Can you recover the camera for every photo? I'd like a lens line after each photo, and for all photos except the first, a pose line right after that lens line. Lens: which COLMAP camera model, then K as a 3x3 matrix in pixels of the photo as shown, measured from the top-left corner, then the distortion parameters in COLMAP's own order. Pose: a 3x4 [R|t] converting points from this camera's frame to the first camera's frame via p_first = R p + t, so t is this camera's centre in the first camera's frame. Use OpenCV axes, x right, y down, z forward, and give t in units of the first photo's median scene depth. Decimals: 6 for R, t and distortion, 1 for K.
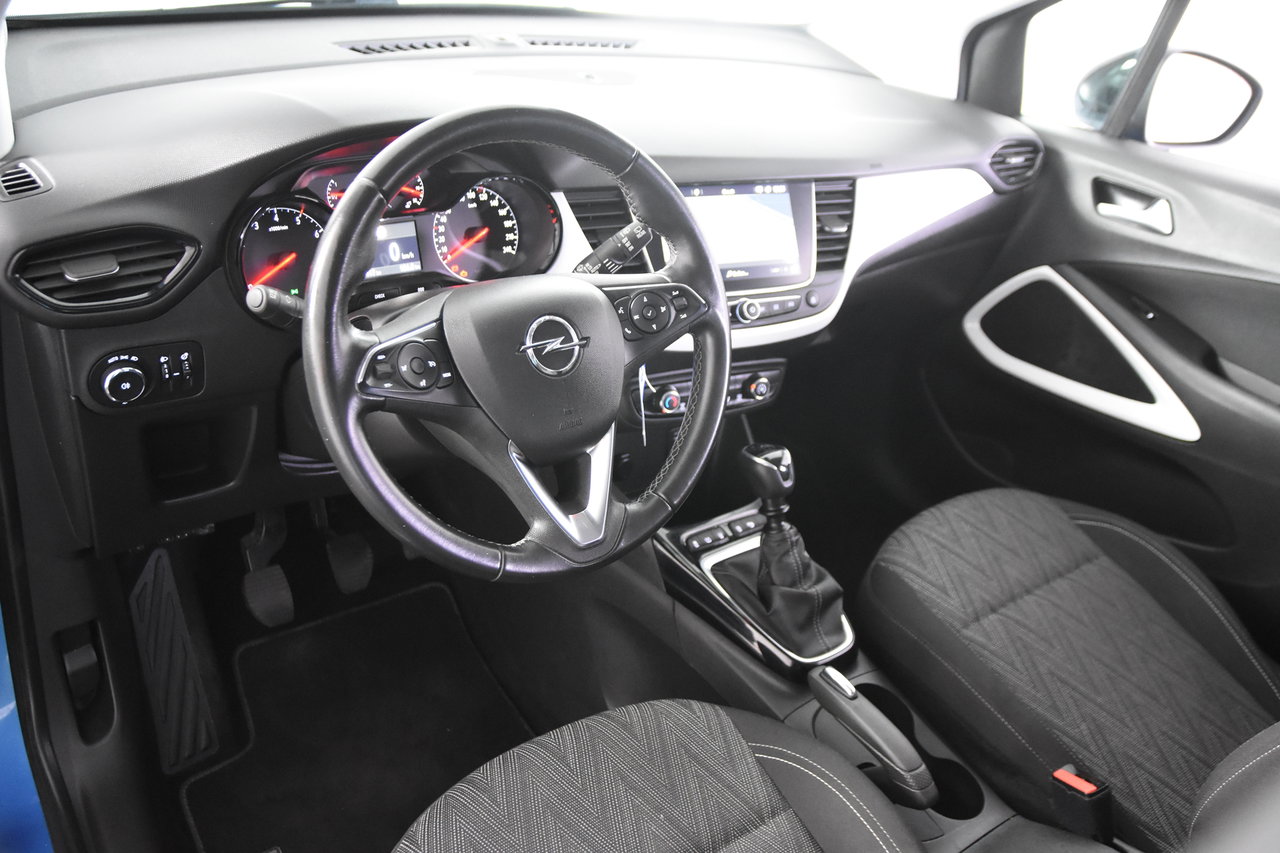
lens RADIAL K [[977.4, 0, 616.1], [0, 977.4, 444.9], [0, 0, 1]] dist [-0.076653, 0.002153]
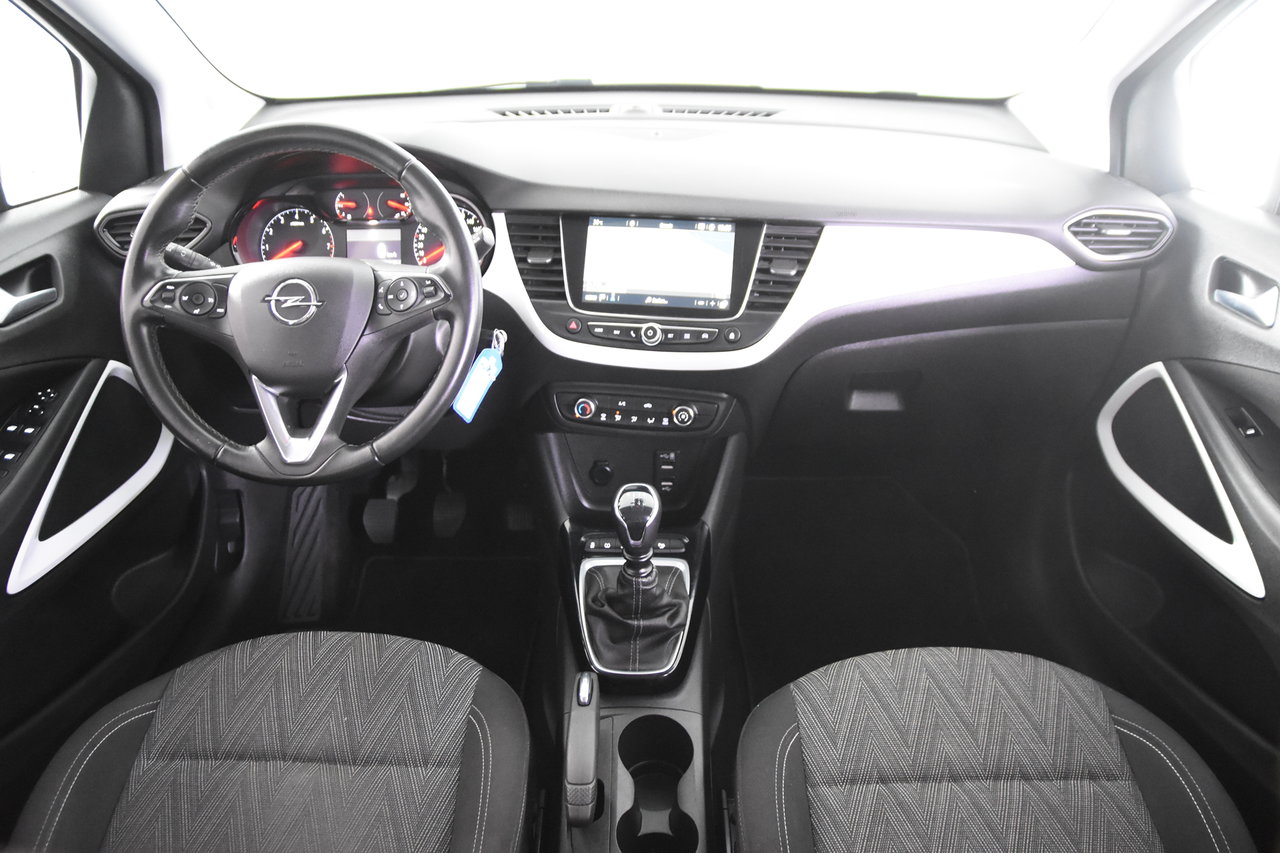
lens RADIAL K [[940.4, 0, 640.0], [0, 940.4, 426.5], [0, 0, 1]] dist [-0.122941, 0.090158]
pose [[0.816275, 0.167188, -0.552941, 0.786517], [-0.226265, 0.973254, -0.039747, 0.002982], [0.531507, 0.157556, 0.832272, 0.180045]]
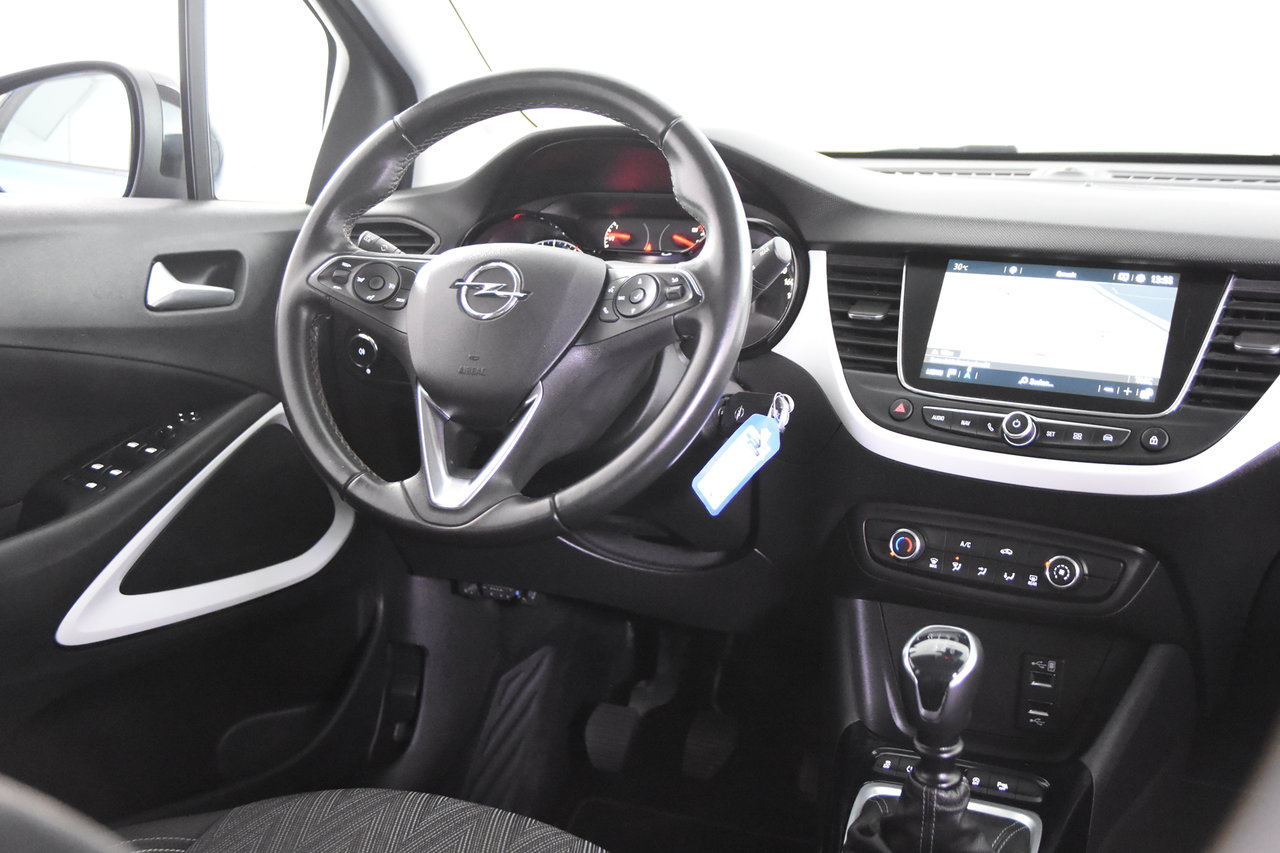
lens RADIAL K [[1348.7, 0, 642.2], [0, 1348.7, 440.1], [0, 0, 1]] dist [-0.047236, 0.171814]
pose [[0.549564, 0.085235, -0.831092, 0.848115], [-0.401399, 0.899380, -0.173189, 0.148169], [0.732706, 0.428778, 0.528480, 0.364177]]
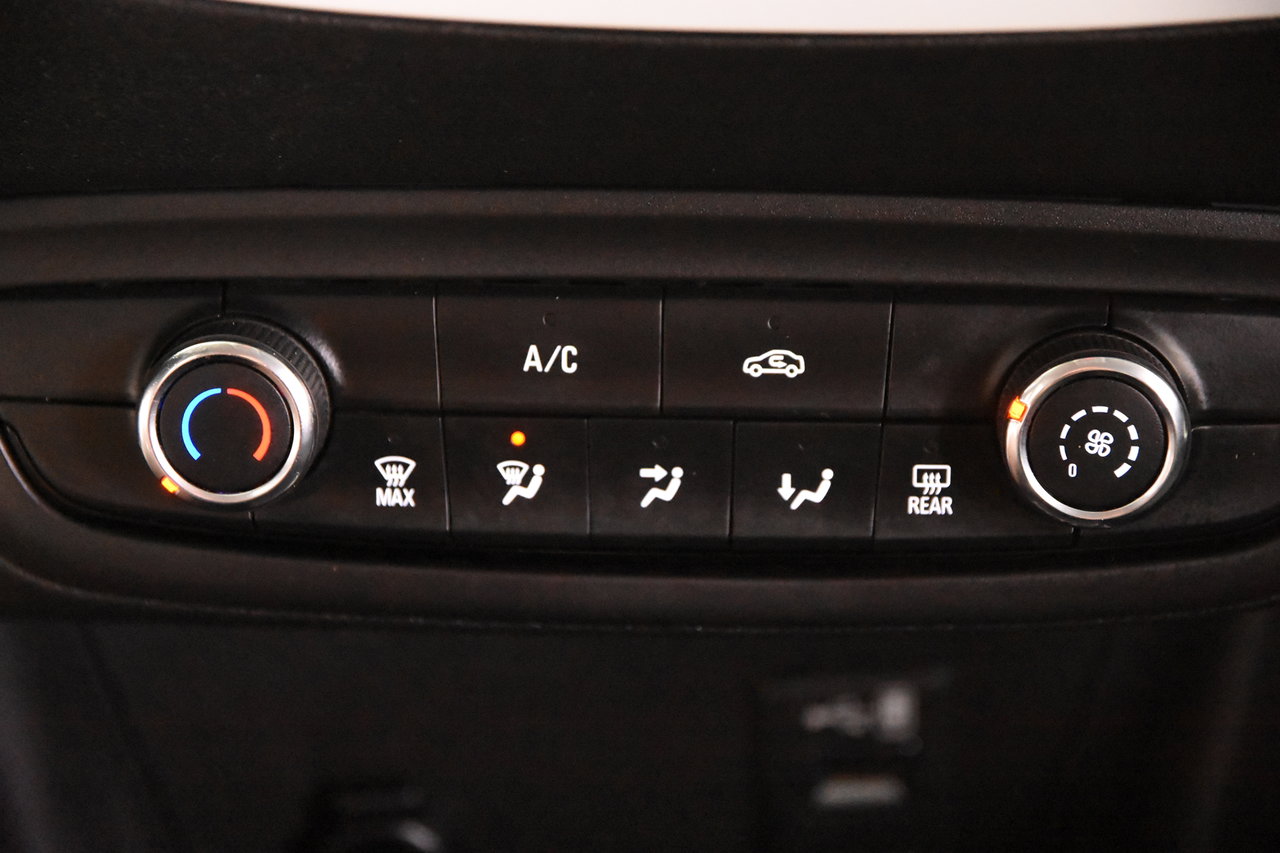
lens RADIAL K [[3160.5, 0, 640.0], [0, 3160.5, 426.5], [0, 0, 1]] dist [-0.000082, -0.007648]
pose [[0.862334, 0.124882, -0.490699, 0.342522], [-0.165583, 0.985376, -0.040212, -0.041491], [0.478501, 0.115927, 0.870401, 0.760836]]
